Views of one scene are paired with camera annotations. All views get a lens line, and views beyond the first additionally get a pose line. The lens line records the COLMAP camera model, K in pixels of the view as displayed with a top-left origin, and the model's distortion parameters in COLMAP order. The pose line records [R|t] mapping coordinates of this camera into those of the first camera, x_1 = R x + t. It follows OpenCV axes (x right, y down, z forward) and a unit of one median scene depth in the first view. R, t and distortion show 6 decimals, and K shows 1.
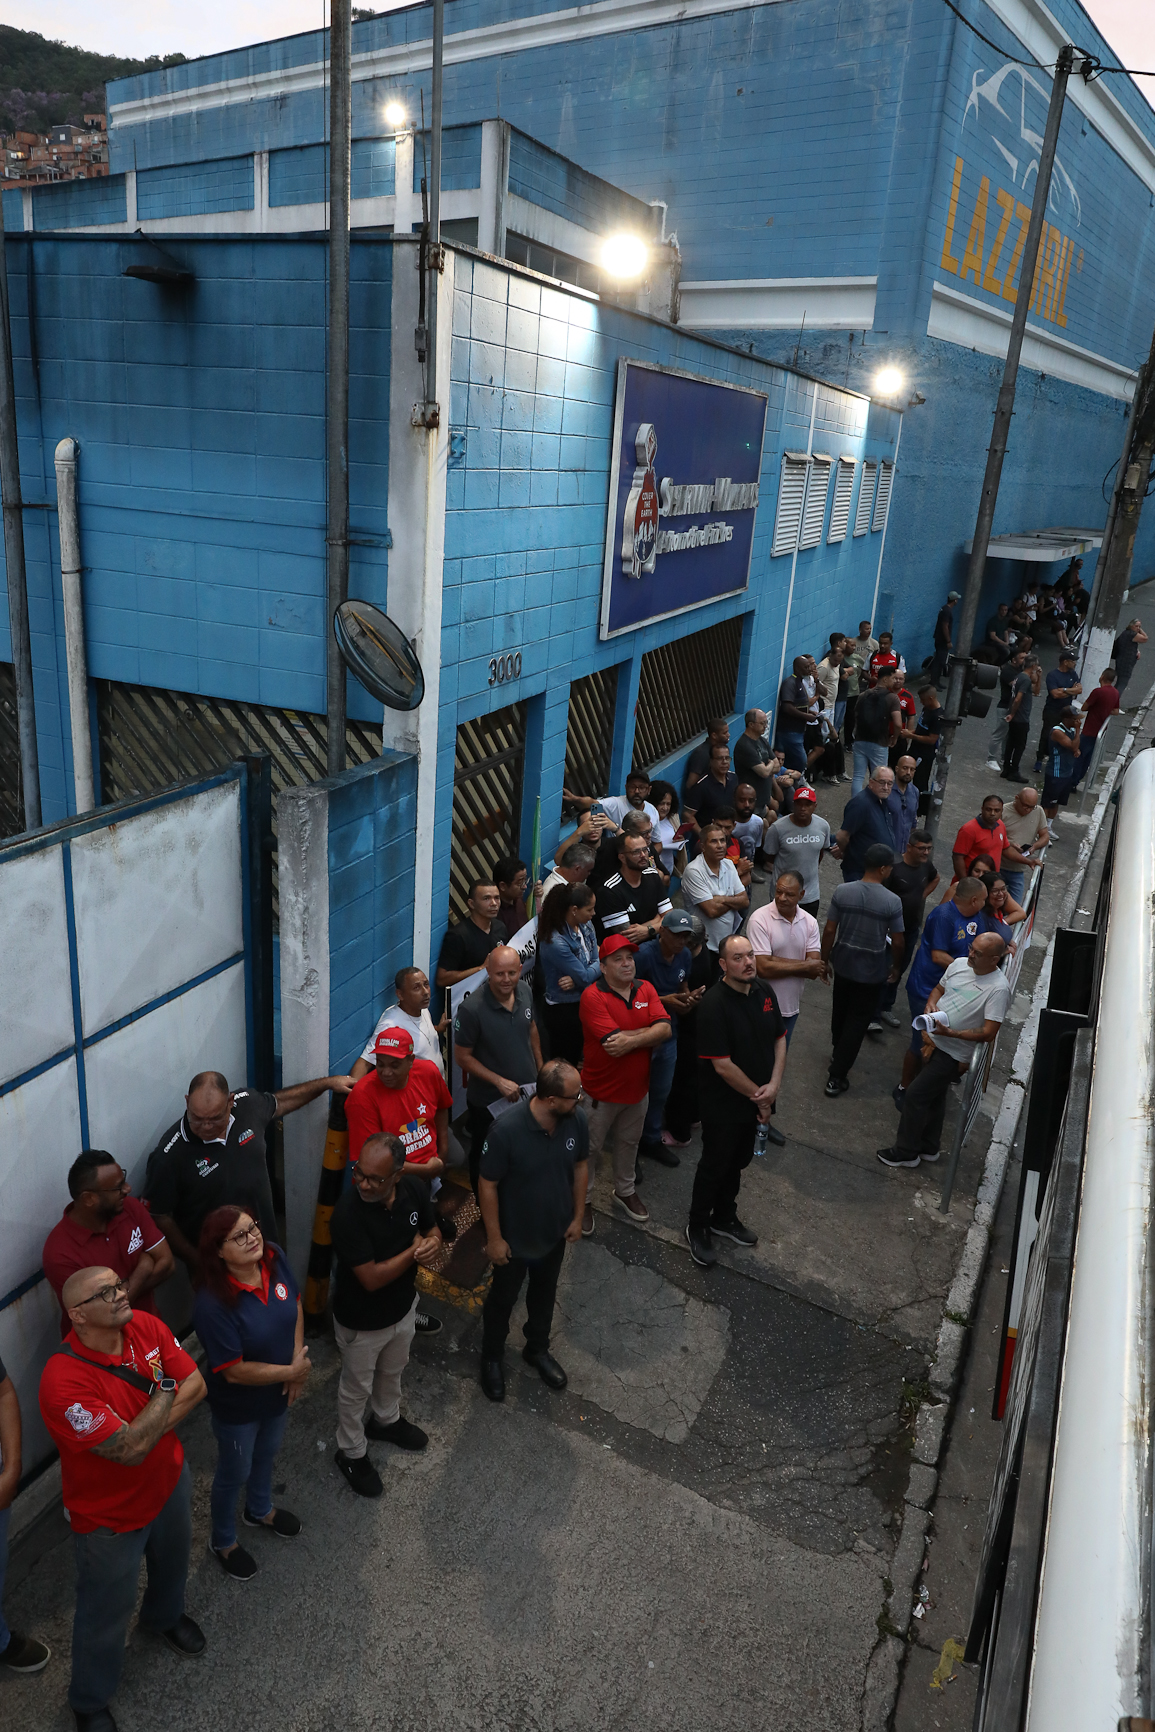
lens RADIAL K [[1229.8, 0, 566.6], [0, 1229.8, 837.1], [0, 0, 1]] dist [-0.007946, 0.007486]
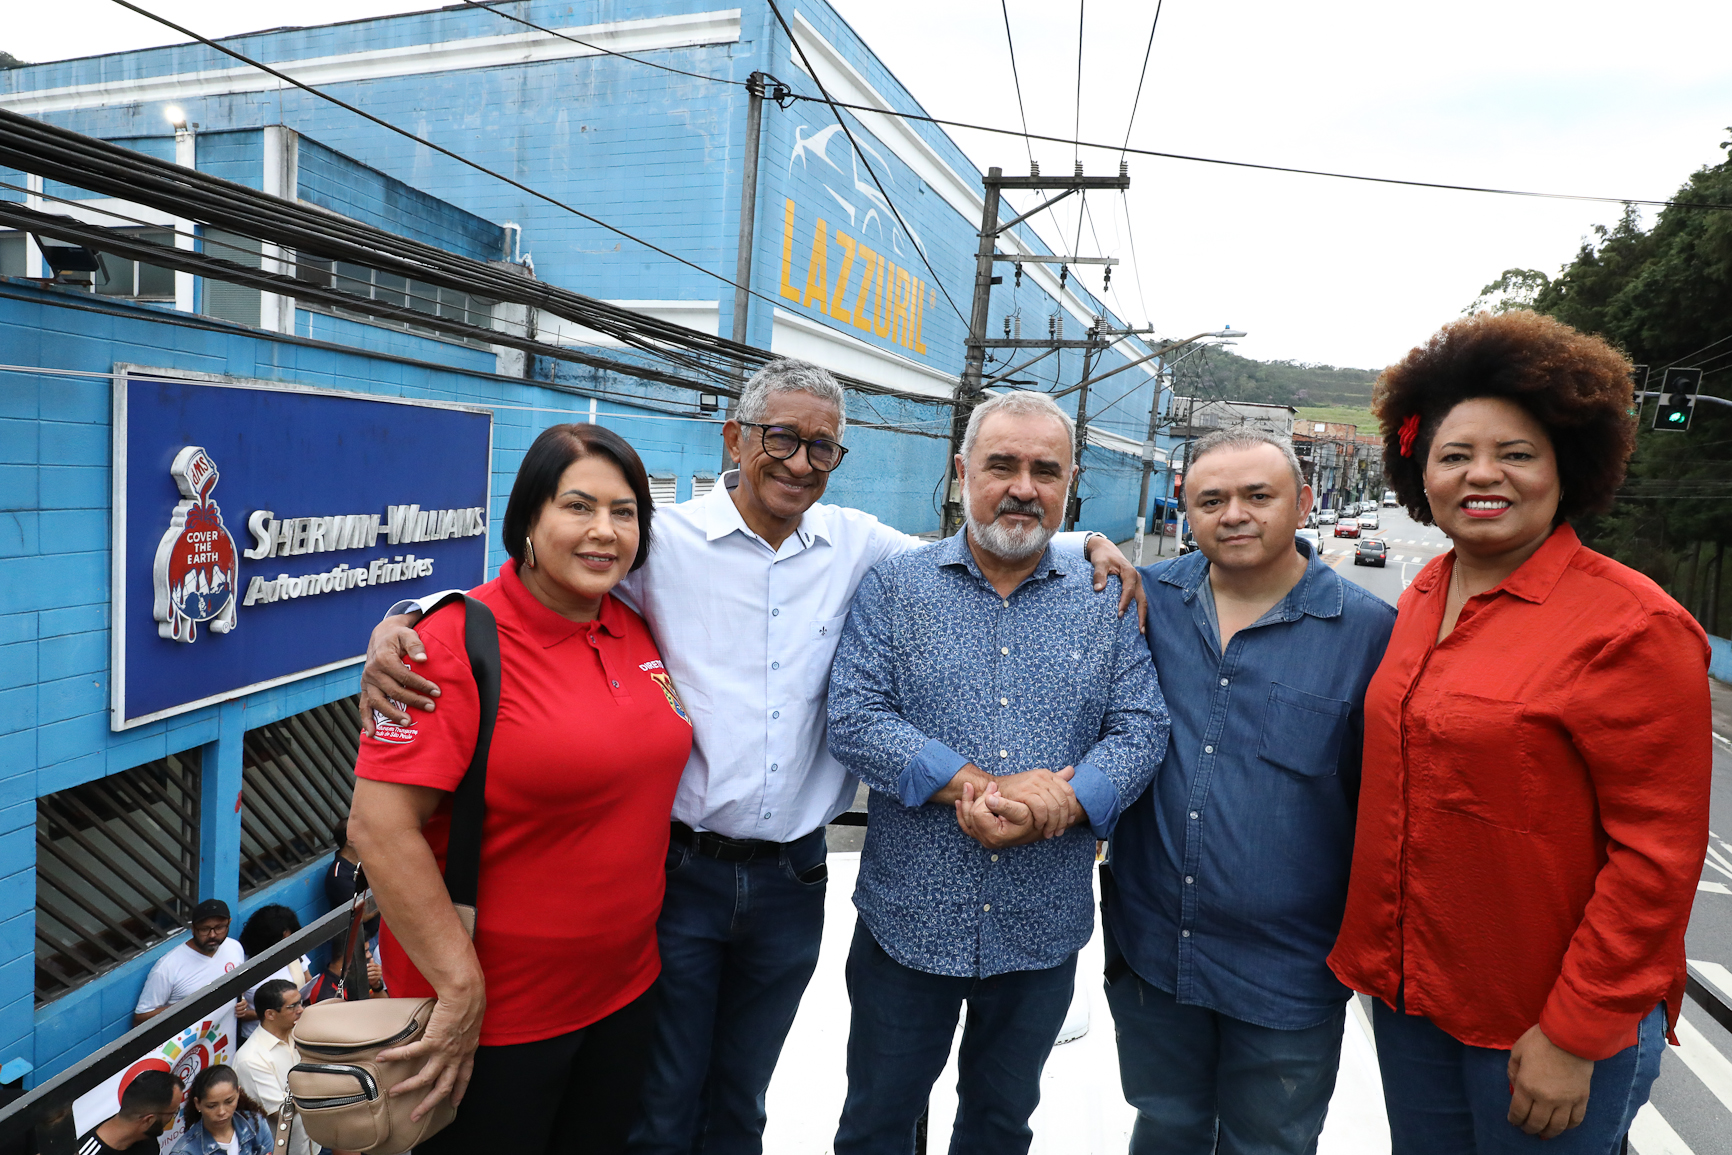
lens RADIAL K [[1155.8, 0, 864.8], [0, 1155.8, 580.9], [0, 0, 1]] dist [-0.005202, 0.008384]
pose [[0.967979, -0.018658, 0.250336, 0.246147], [0.066882, 0.980357, -0.185547, -0.077094], [-0.241956, 0.196349, 0.950213, 0.190694]]
